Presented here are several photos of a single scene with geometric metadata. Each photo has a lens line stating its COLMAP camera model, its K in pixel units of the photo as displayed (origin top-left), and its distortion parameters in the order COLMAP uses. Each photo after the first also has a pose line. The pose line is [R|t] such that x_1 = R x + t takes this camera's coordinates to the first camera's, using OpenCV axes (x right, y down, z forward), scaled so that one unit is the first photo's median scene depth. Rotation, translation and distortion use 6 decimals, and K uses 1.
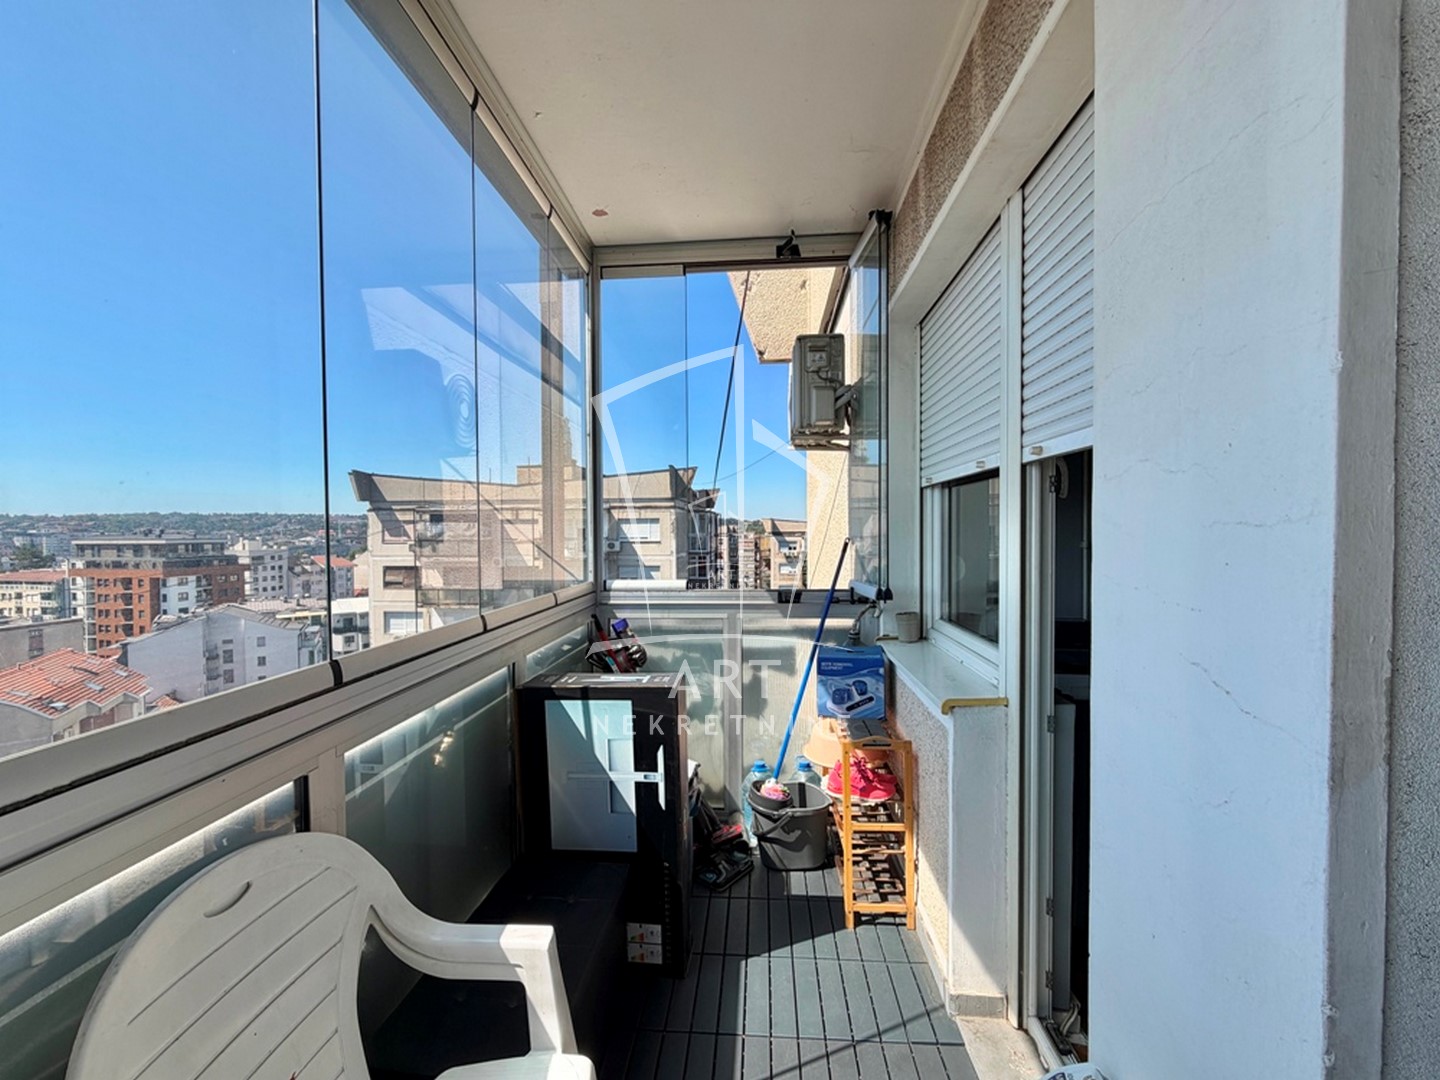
lens RADIAL K [[576.3, 0, 720.5], [0, 576.3, 539.5], [0, 0, 1]] dist [0.000324, 0.000020]
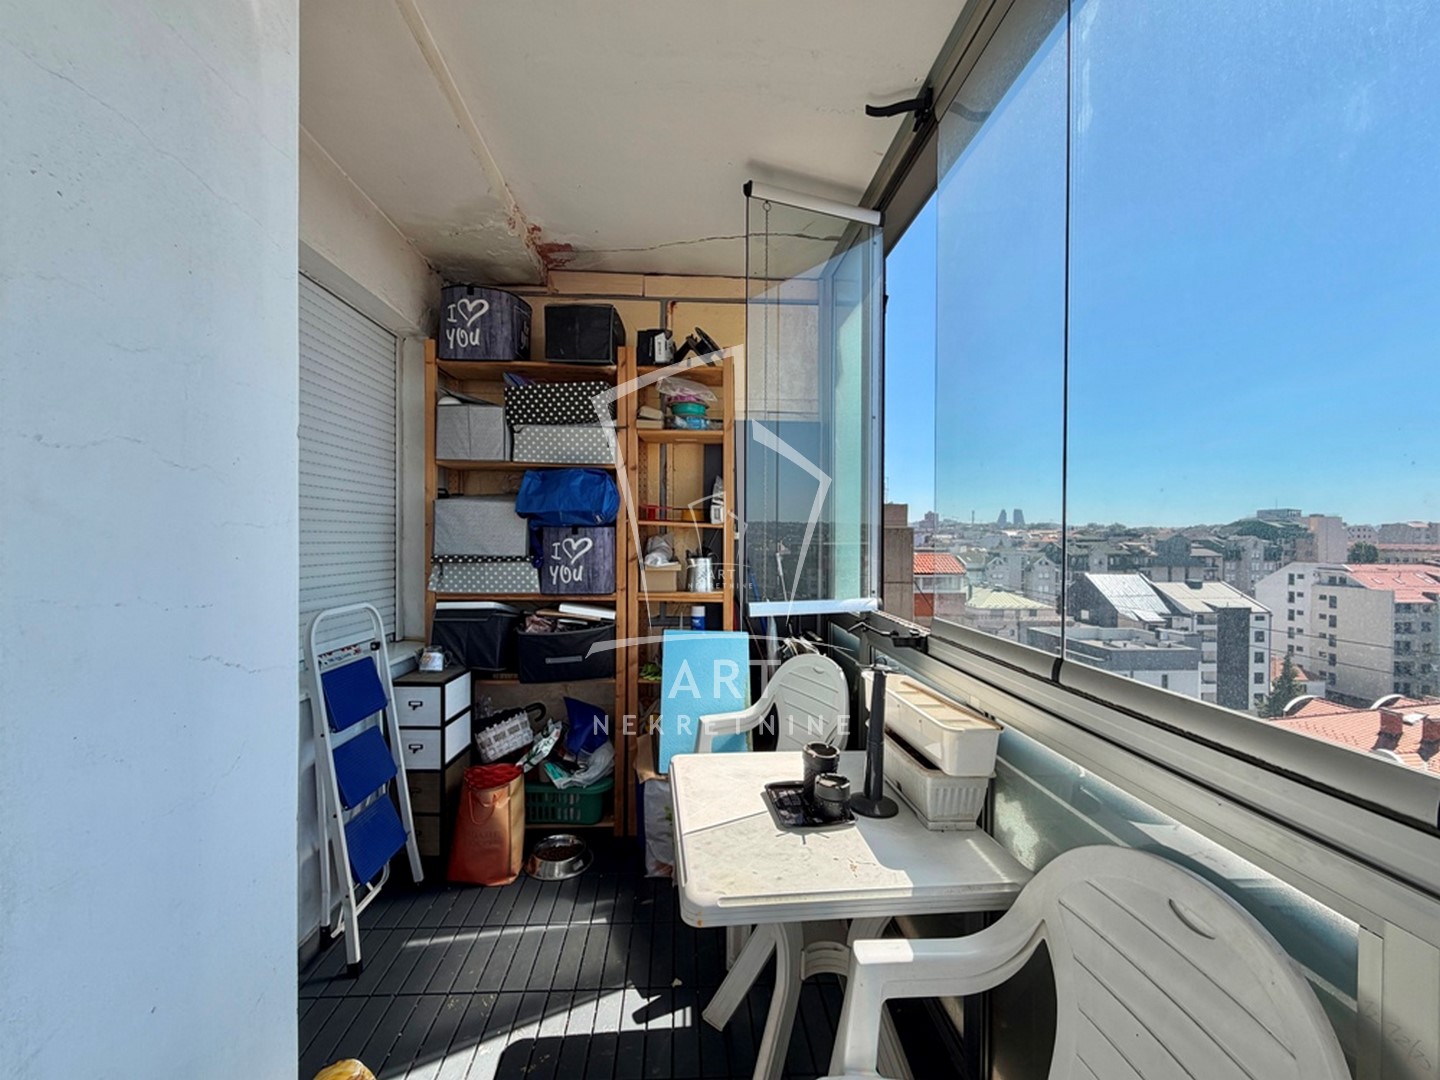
lens RADIAL K [[576.3, 0, 721.0], [0, 576.3, 540.0], [0, 0, 1]] dist [0.000324, 0.000020]
pose [[-0.991600, 0.000455, -0.129339, 0.042174], [-0.002883, 0.999668, 0.025624, -0.025152], [0.129308, 0.025781, -0.991269, 2.128908]]
